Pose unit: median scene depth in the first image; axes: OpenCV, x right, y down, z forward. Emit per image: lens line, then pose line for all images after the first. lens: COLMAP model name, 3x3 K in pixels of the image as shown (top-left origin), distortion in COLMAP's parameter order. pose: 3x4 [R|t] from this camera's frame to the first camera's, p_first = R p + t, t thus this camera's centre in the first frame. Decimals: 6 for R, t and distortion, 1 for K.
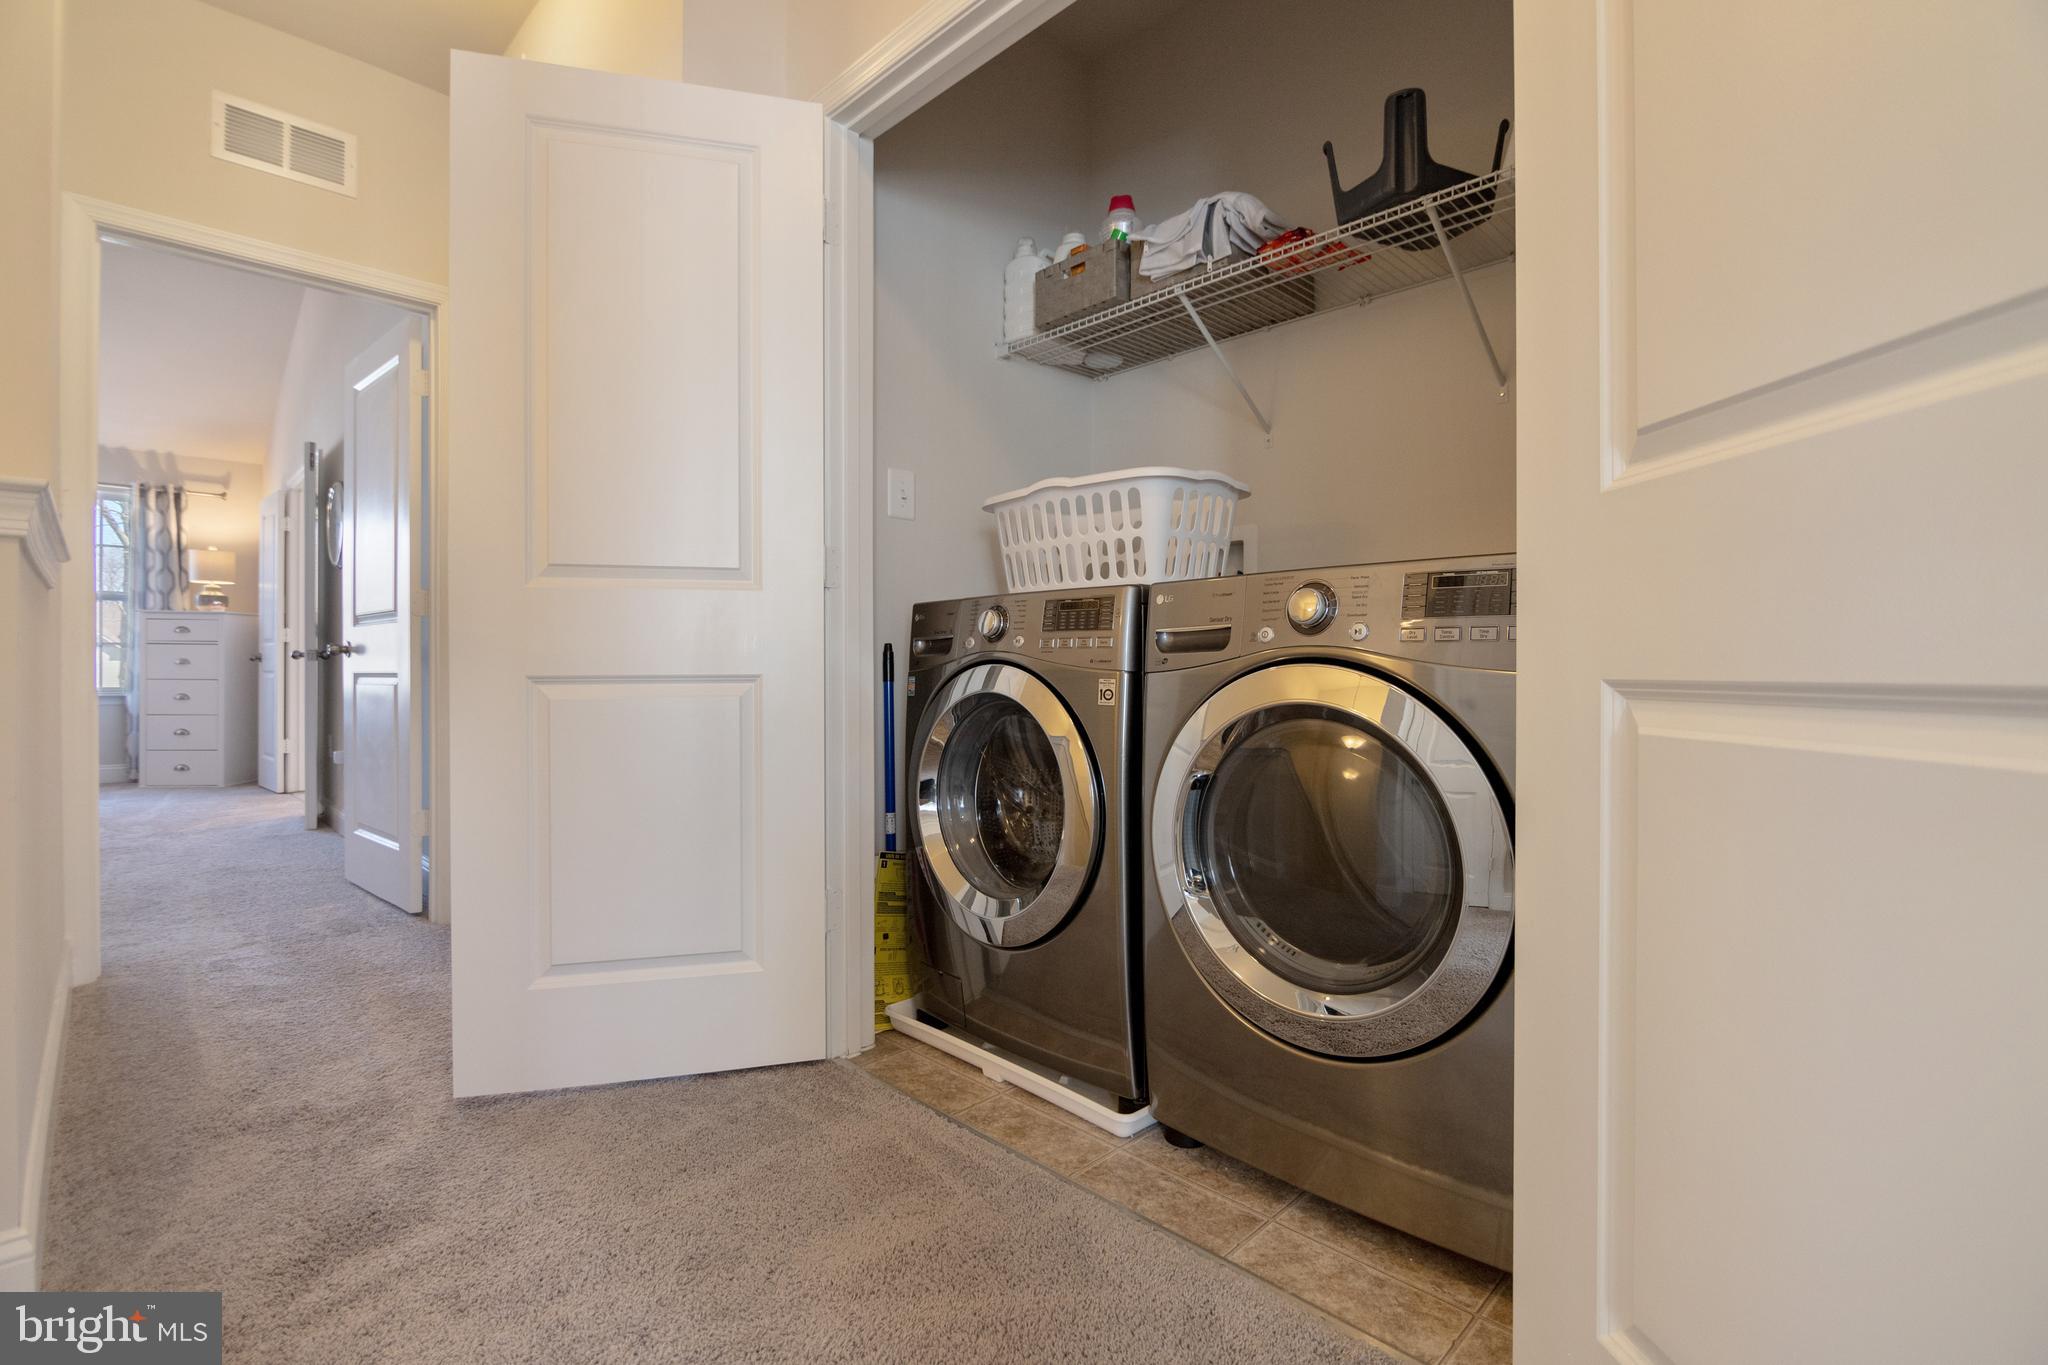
lens RADIAL K [[934.0, 0, 1033.2], [0, 934.0, 684.0], [0, 0, 1]] dist [-0.002186, 0.003603]
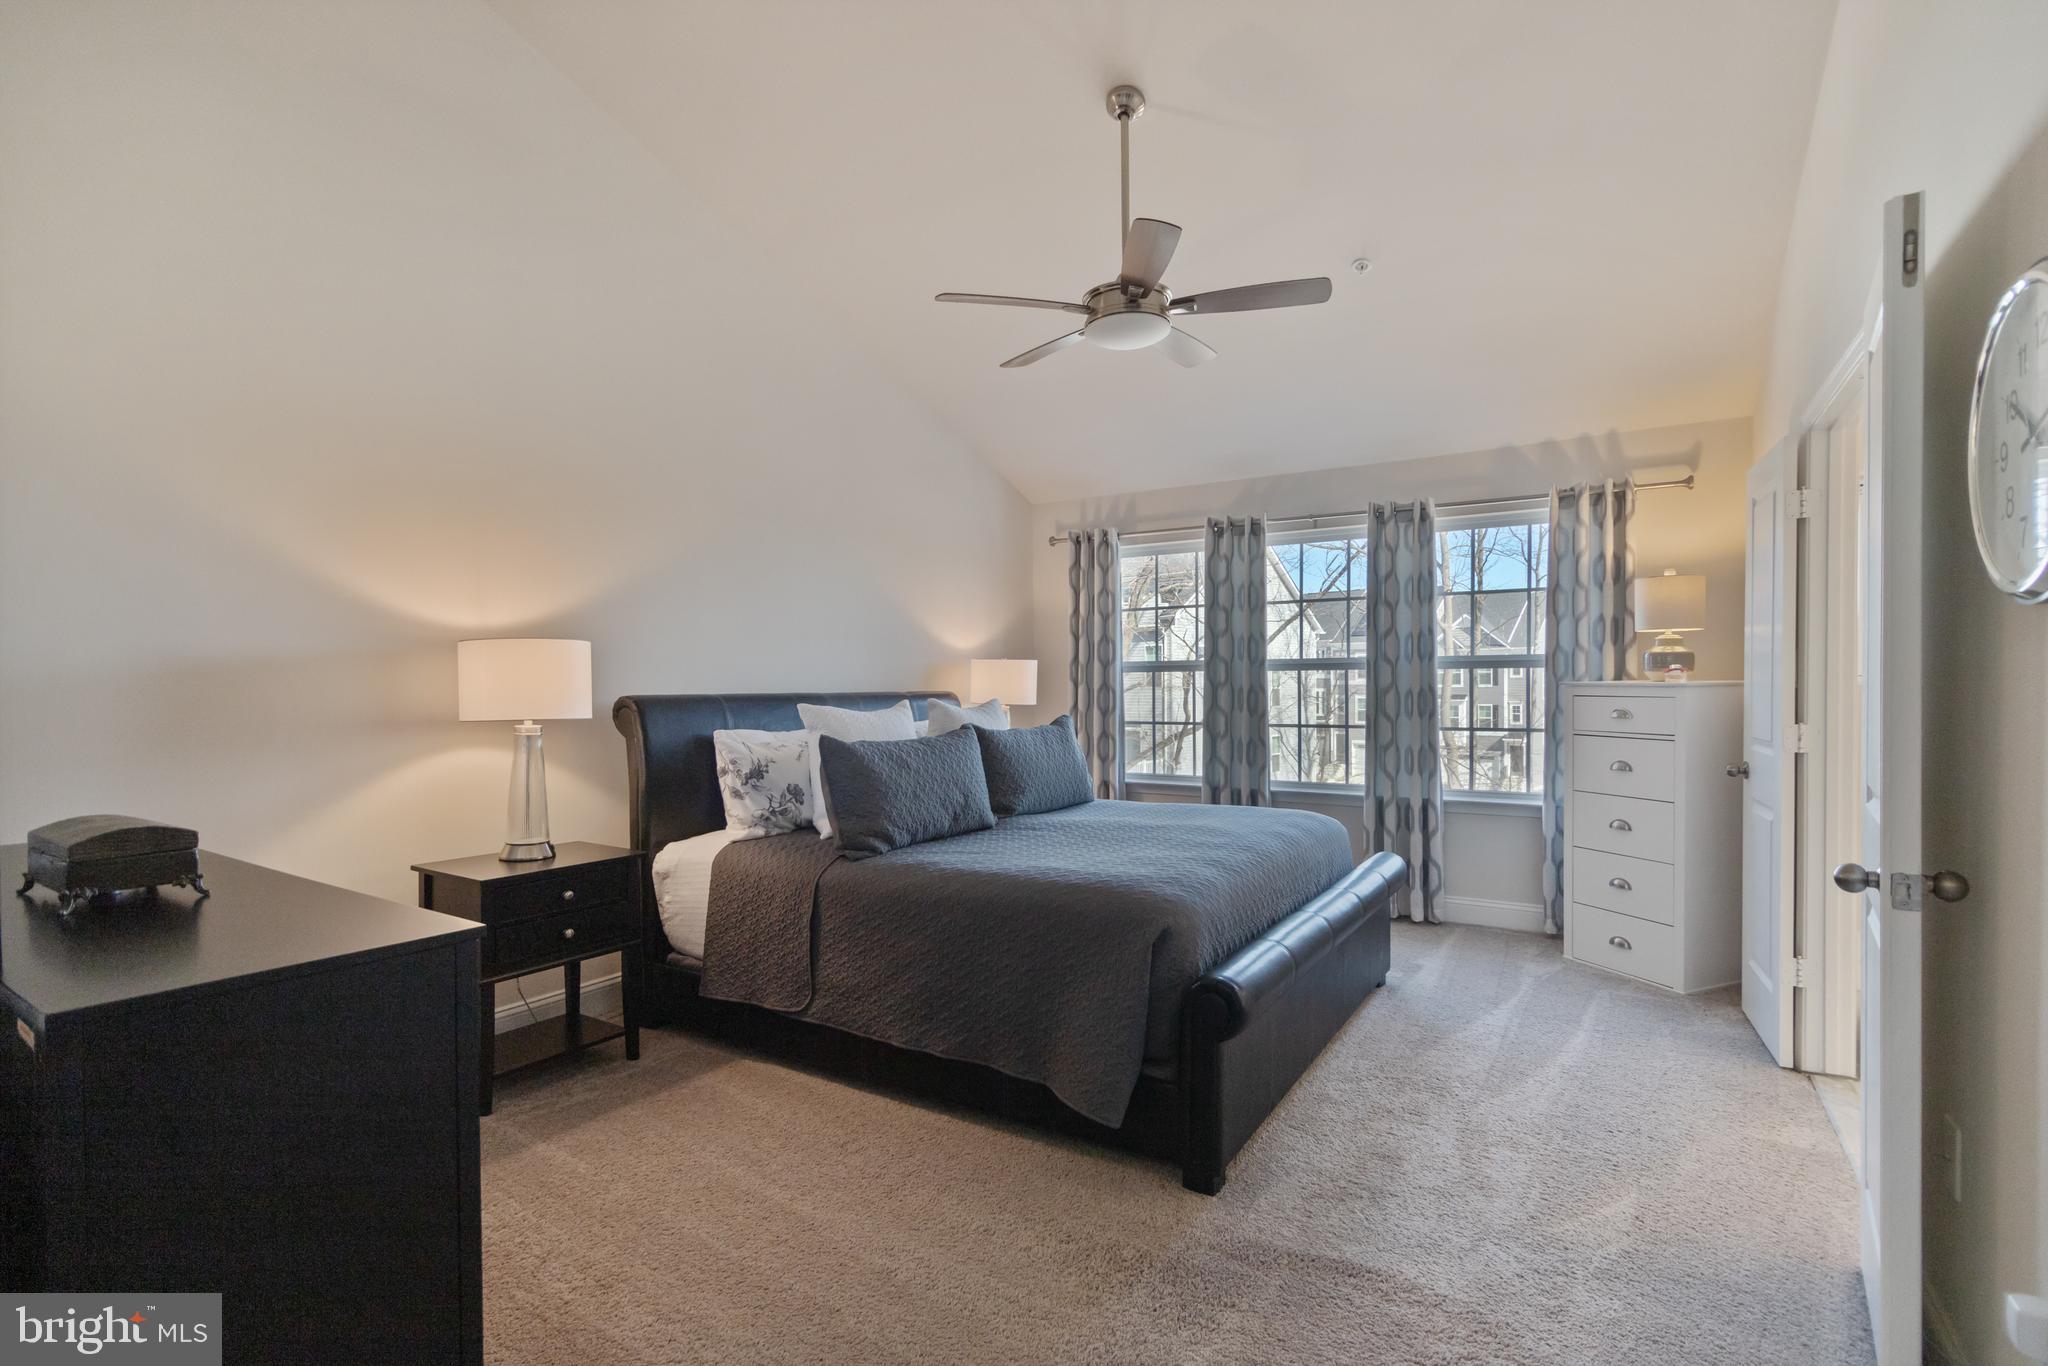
lens RADIAL K [[934.0, 0, 1033.3], [0, 934.0, 691.8], [0, 0, 1]] dist [-0.002186, 0.003603]
pose [[0.224925, 0.003522, -0.974370, -0.397072], [0.000517, 0.999993, 0.003734, -0.073383], [0.974376, -0.001344, 0.224922, 0.480111]]
